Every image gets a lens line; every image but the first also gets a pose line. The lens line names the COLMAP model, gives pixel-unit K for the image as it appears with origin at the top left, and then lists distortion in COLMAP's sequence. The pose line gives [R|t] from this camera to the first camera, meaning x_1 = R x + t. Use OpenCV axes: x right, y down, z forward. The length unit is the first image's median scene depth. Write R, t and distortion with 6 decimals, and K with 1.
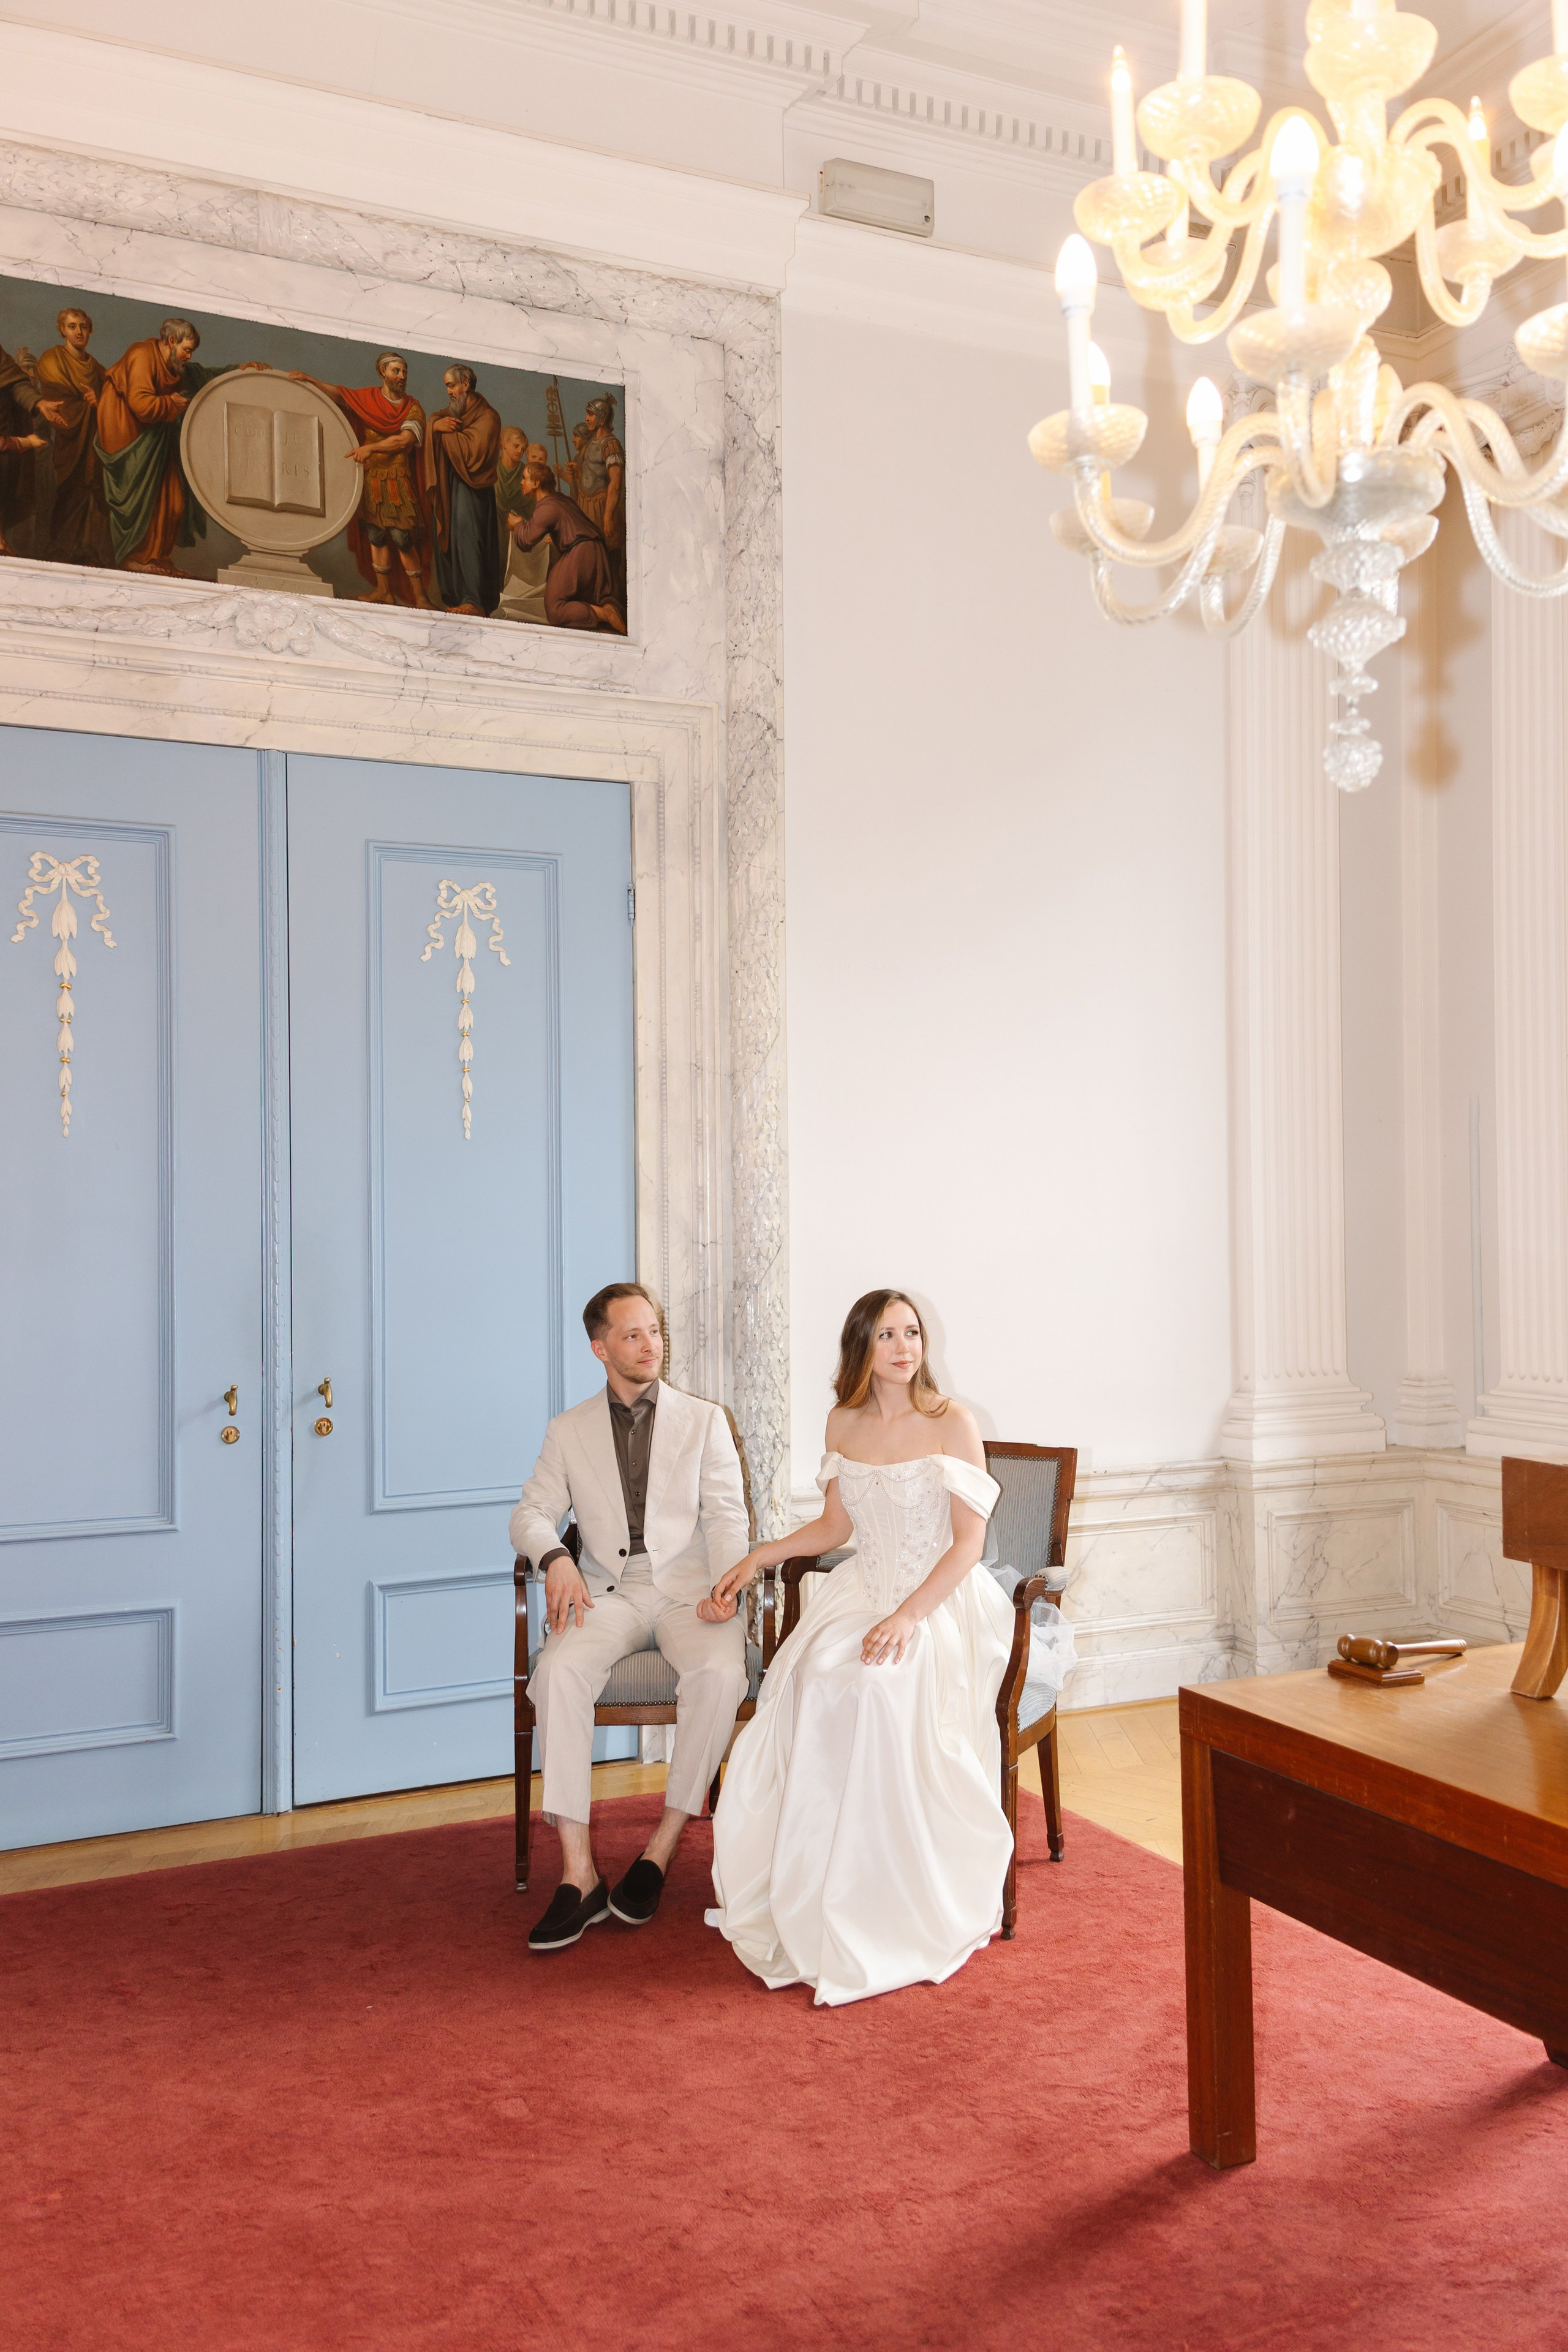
lens RADIAL K [[2078.1, 0, 888.3], [0, 2078.1, 1158.6], [0, 0, 1]] dist [0.150774, -0.040788]
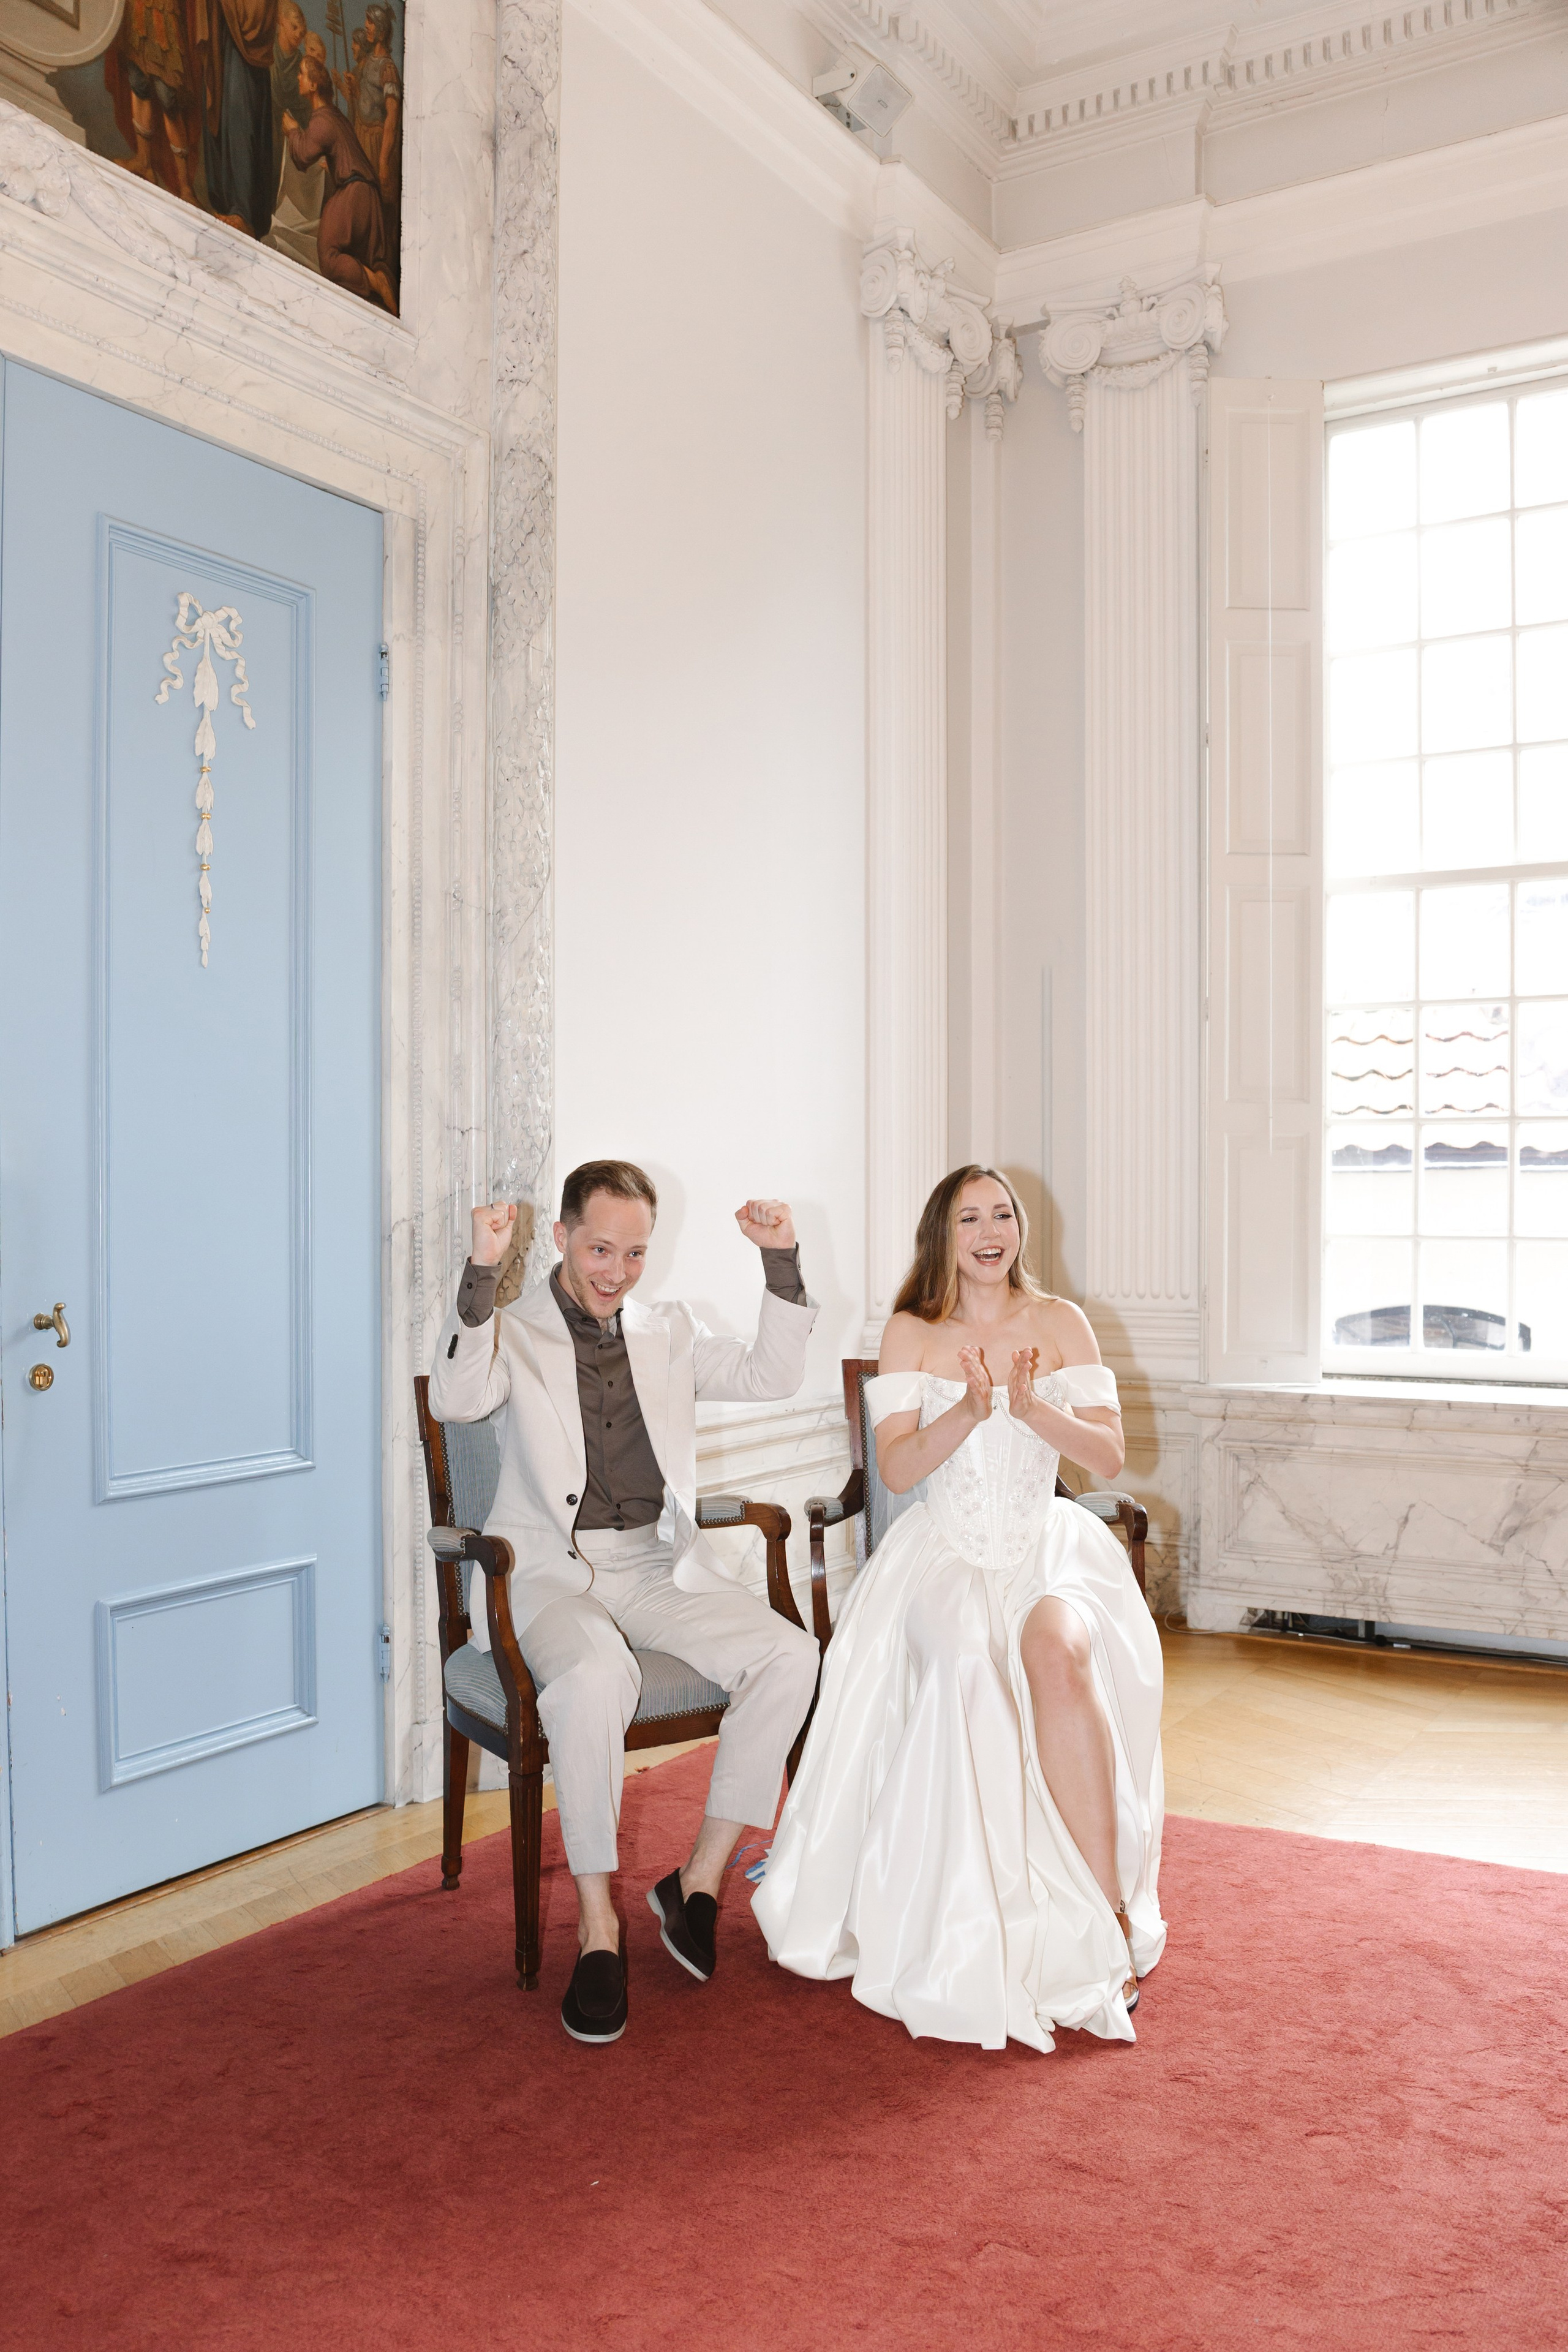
lens RADIAL K [[1980.7, 0, 793.9], [0, 1980.7, 1179.5], [0, 0, 1]] dist [-0.023088, 0.008026]
pose [[0.832778, 0.013372, 0.553445, -0.400385], [-0.015766, 0.999876, -0.000435, 0.059121], [-0.553382, -0.008363, 0.832886, 0.335311]]
